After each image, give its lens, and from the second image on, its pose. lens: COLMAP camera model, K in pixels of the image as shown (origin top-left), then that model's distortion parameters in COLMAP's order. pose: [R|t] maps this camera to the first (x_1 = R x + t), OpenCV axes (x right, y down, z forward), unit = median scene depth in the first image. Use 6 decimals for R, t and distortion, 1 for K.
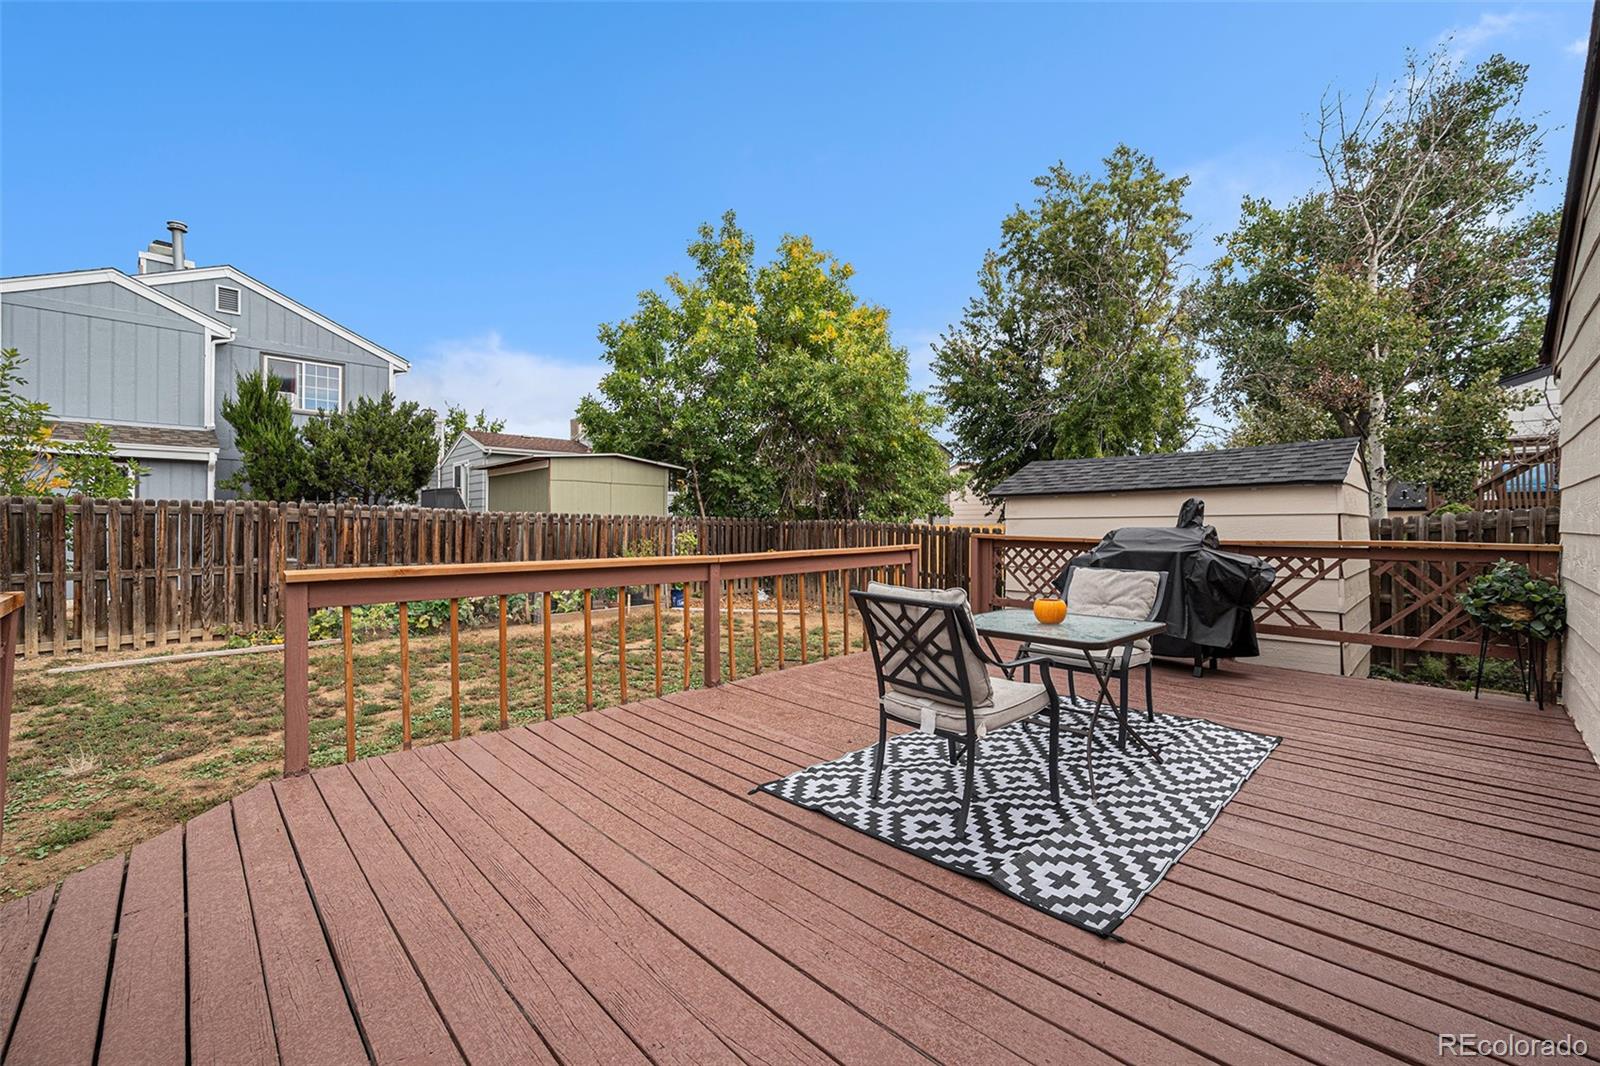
lens RADIAL K [[641.5, 0, 798.7], [0, 641.5, 534.4], [0, 0, 1]] dist [0.002639, 0.000400]
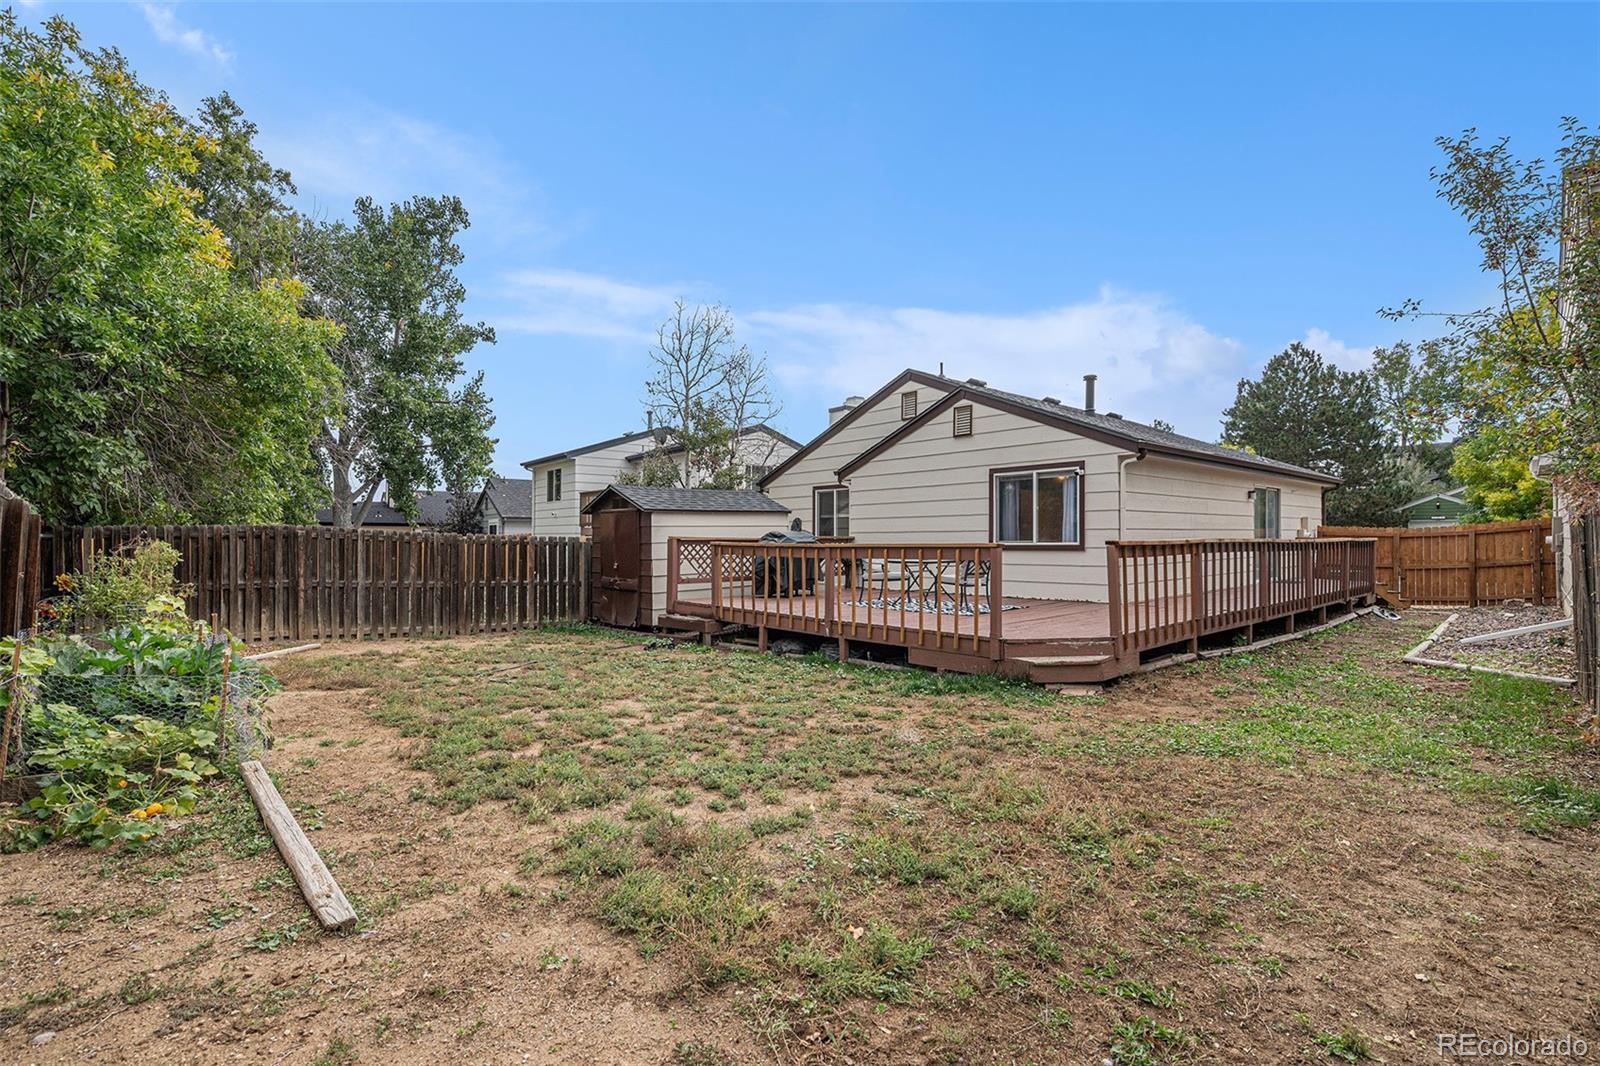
lens RADIAL K [[733.5, 0, 799.7], [0, 733.5, 533.2], [0, 0, 1]] dist [0.003008, 0.000196]
pose [[0.038038, 0.006406, 0.999256, -1.893899], [0.019755, 0.999779, -0.007161, 0.014728], [-0.999081, 0.020012, 0.037903, 0.895644]]
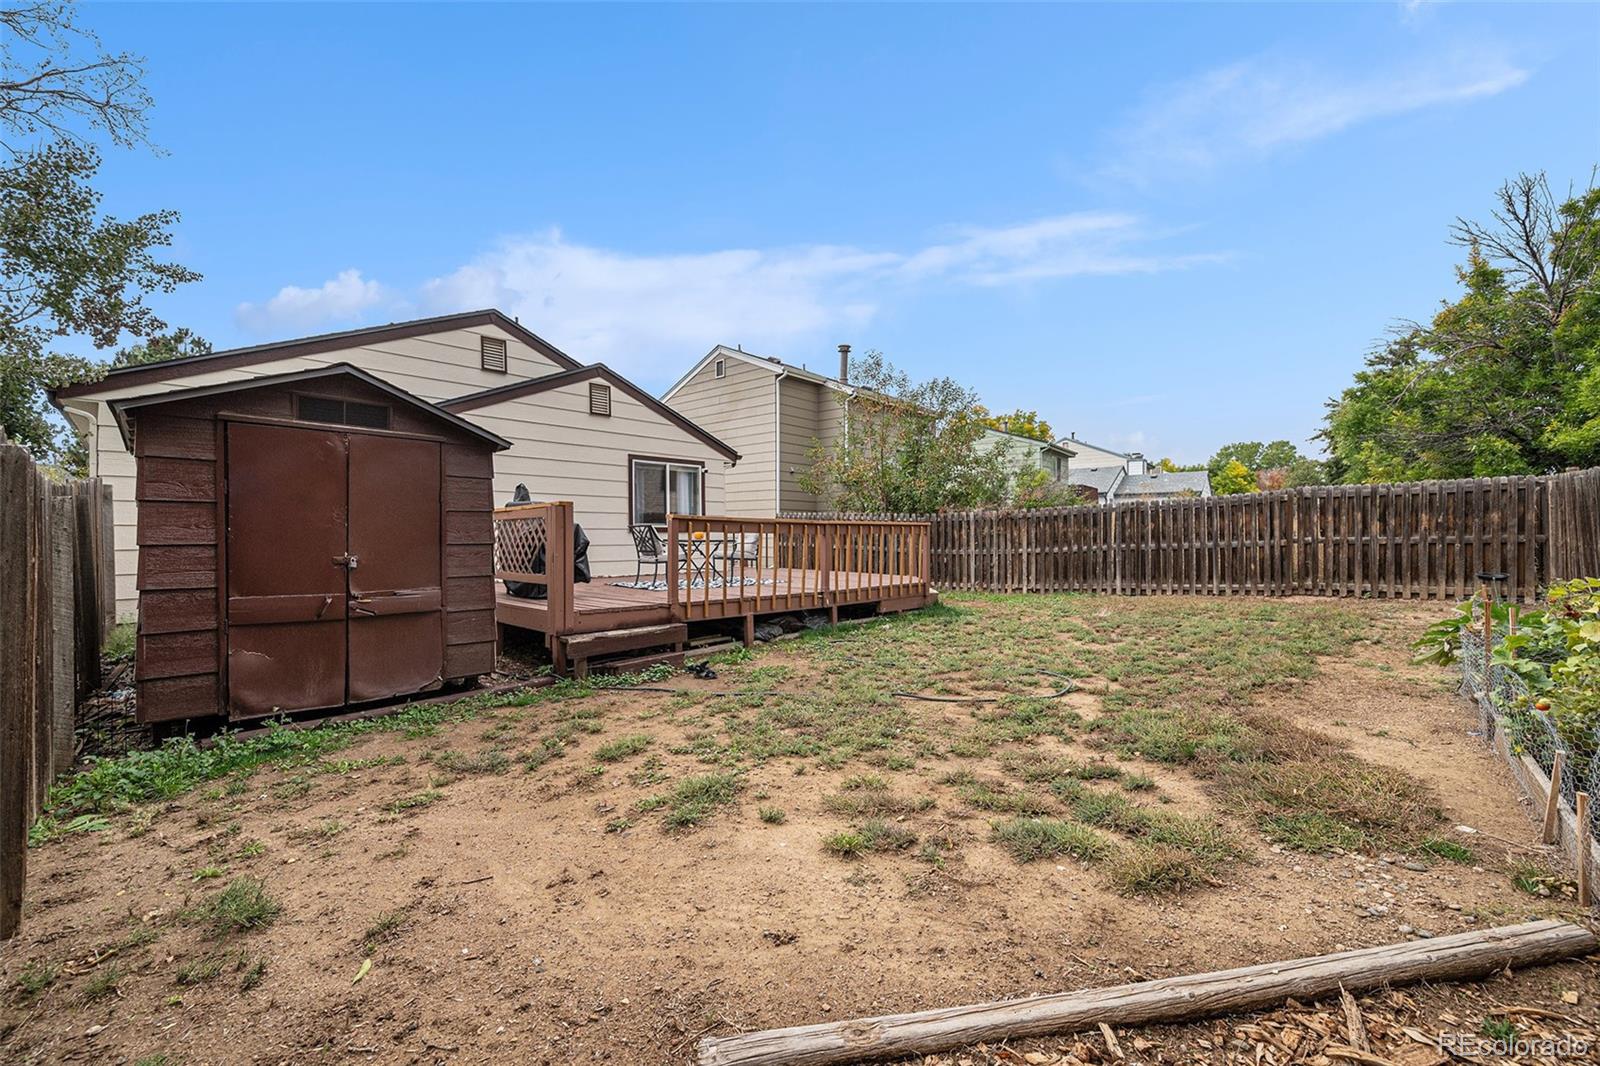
lens RADIAL K [[641.5, 0, 798.7], [0, 641.5, 534.4], [0, 0, 1]] dist [0.002639, 0.000400]
pose [[-0.999909, -0.000833, -0.013472, -0.029958], [-0.001012, 0.999912, 0.013257, 0.043106], [0.013459, 0.013269, -0.999821, 2.548243]]
